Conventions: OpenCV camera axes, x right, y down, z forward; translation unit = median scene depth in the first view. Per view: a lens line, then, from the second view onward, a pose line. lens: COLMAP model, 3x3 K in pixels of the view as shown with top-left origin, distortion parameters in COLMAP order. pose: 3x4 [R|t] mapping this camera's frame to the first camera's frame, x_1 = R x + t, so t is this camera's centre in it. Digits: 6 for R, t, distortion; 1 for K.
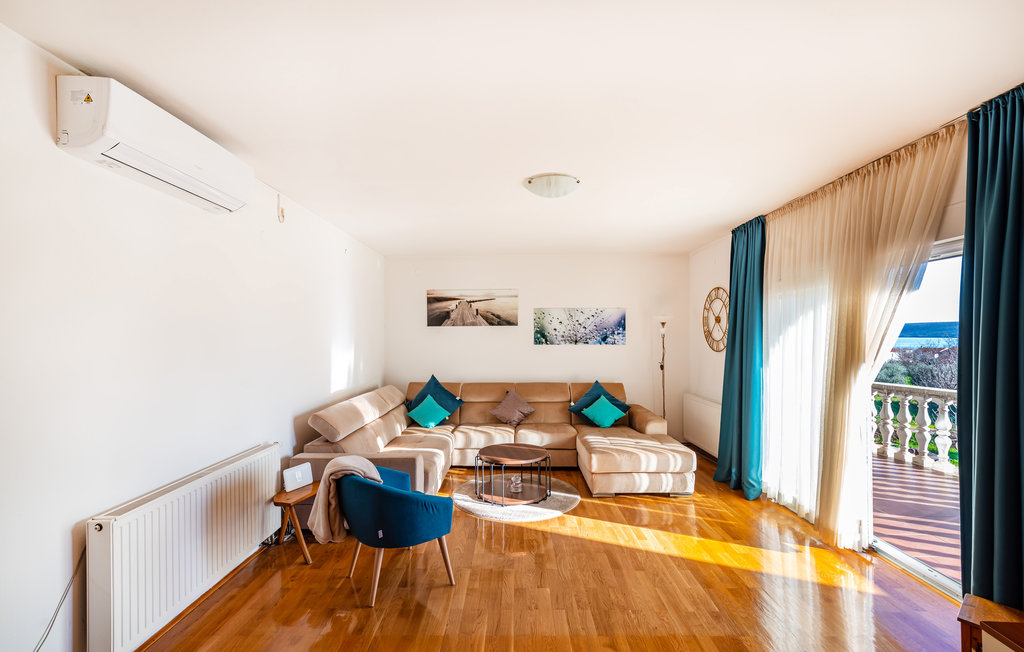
lens RADIAL K [[432.7, 0, 498.5], [0, 432.7, 333.5], [0, 0, 1]] dist [-0.001199, -0.000137]
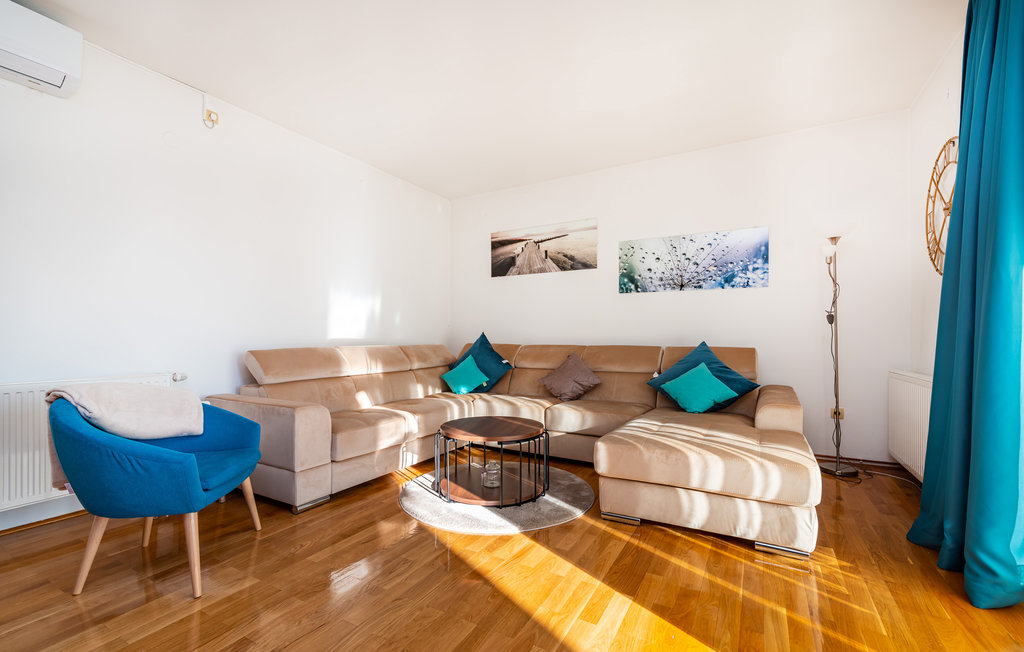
lens RADIAL K [[432.7, 0, 498.5], [0, 432.7, 333.5], [0, 0, 1]] dist [-0.001199, -0.000137]
pose [[0.879621, 0.006848, -0.475626, 0.267427], [-0.004543, 0.999972, 0.005995, 0.095518], [0.475654, -0.003113, 0.879627, 0.312478]]
